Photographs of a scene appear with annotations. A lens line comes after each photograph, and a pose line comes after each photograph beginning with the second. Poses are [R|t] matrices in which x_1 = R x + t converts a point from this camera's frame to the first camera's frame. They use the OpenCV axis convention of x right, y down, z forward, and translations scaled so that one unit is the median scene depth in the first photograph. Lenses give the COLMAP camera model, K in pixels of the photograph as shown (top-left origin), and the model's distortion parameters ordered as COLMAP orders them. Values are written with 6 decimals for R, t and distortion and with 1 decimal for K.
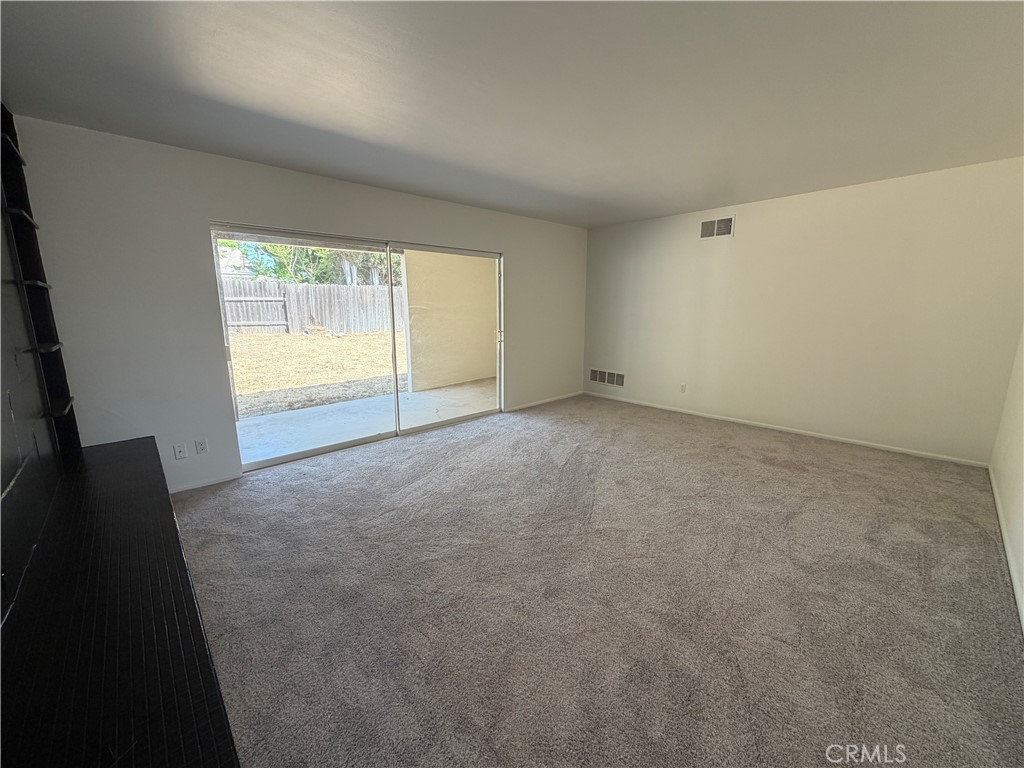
lens RADIAL K [[407.2, 0, 509.5], [0, 407.2, 382.3], [0, 0, 1]] dist [-0.000691, 0.000063]
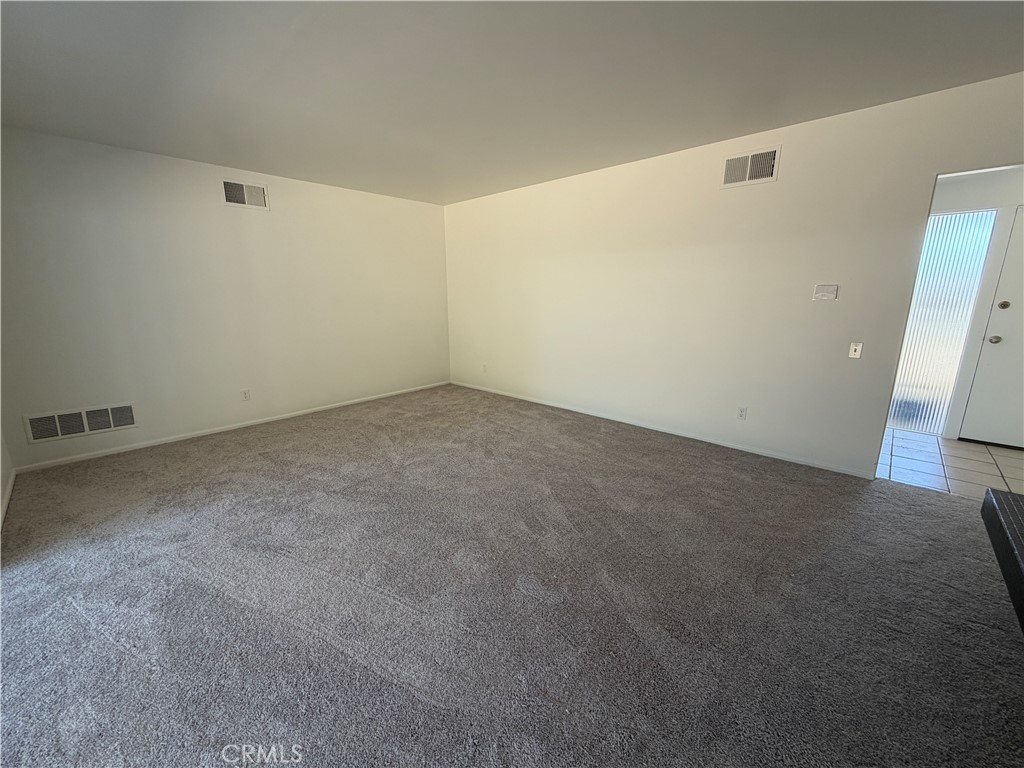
lens RADIAL K [[407.2, 0, 511.8], [0, 407.2, 384.3], [0, 0, 1]] dist [-0.000691, 0.000063]
pose [[-0.058565, -0.219177, 0.973926, -0.462328], [0.189747, 0.955371, 0.226412, -0.110055], [-0.980085, 0.198059, -0.014363, 0.635533]]
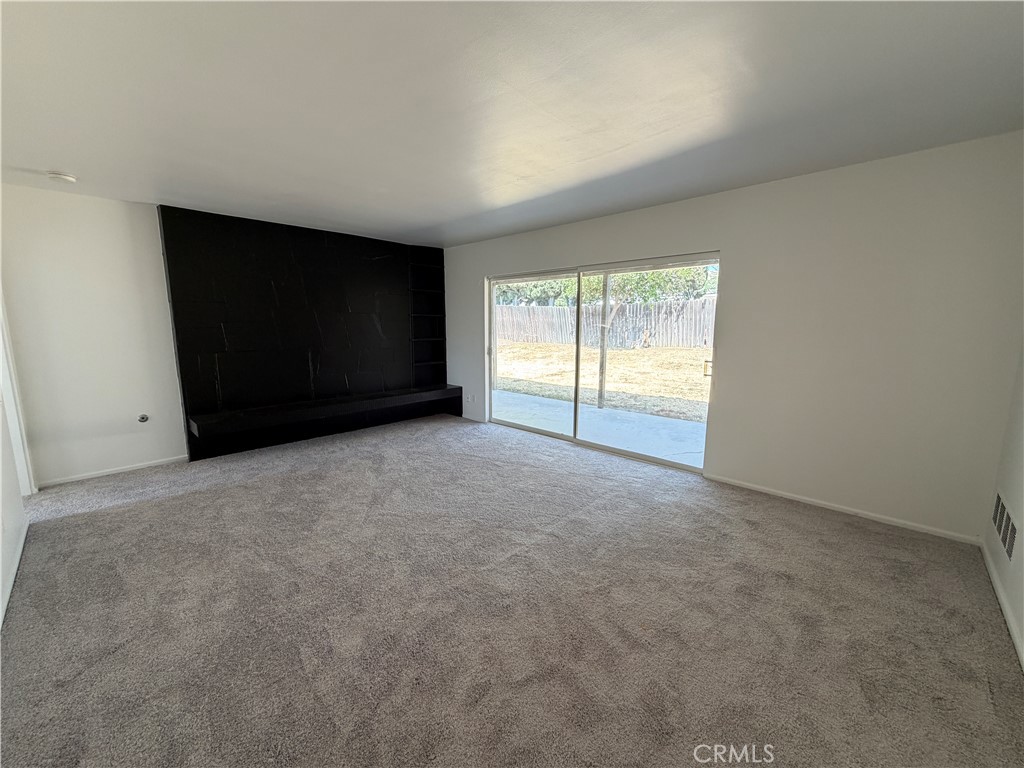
lens RADIAL K [[407.2, 0, 510.2], [0, 407.2, 384.6], [0, 0, 1]] dist [-0.000691, 0.000063]
pose [[0.051619, 0.151514, -0.987106, 0.790049], [-0.187397, 0.972336, 0.139447, -0.142998], [0.980927, 0.177783, 0.078584, 0.736041]]
